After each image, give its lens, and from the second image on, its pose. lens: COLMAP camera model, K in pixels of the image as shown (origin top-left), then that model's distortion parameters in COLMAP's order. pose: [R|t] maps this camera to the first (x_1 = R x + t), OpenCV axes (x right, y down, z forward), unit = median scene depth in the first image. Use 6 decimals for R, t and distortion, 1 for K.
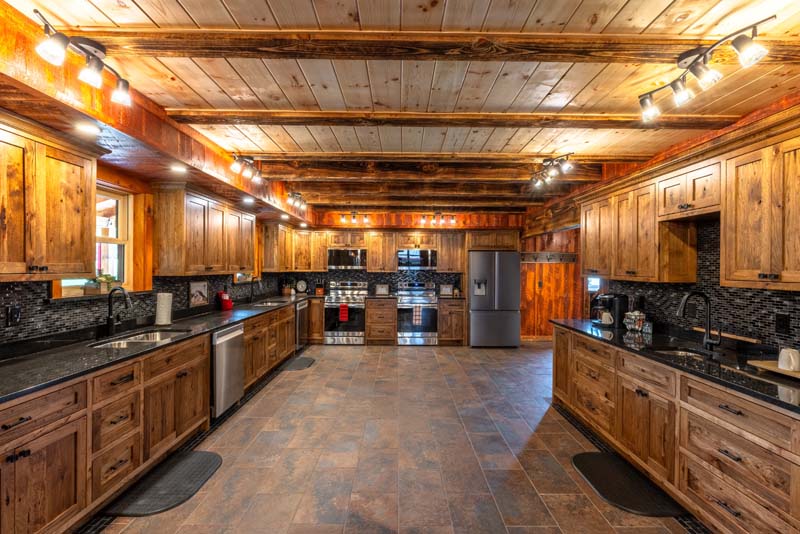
lens RADIAL K [[582.6, 0, 400.0], [0, 582.6, 267.0], [0, 0, 1]] dist [-0.001445, -0.000716]
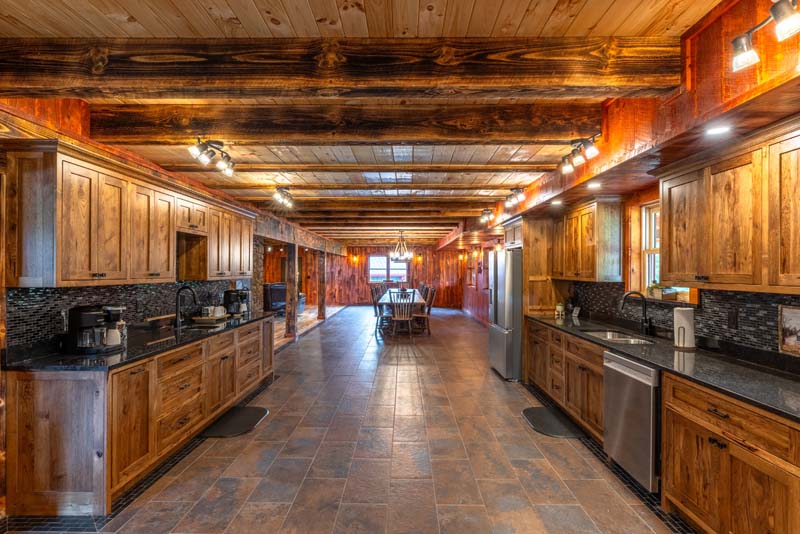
lens RADIAL K [[582.6, 0, 400.0], [0, 582.6, 267.0], [0, 0, 1]] dist [-0.001445, -0.000716]
pose [[-0.999910, -0.010929, 0.007784, -0.020335], [-0.010963, 0.999930, -0.004368, -0.003669], [-0.007736, -0.004453, -0.999960, 1.938730]]
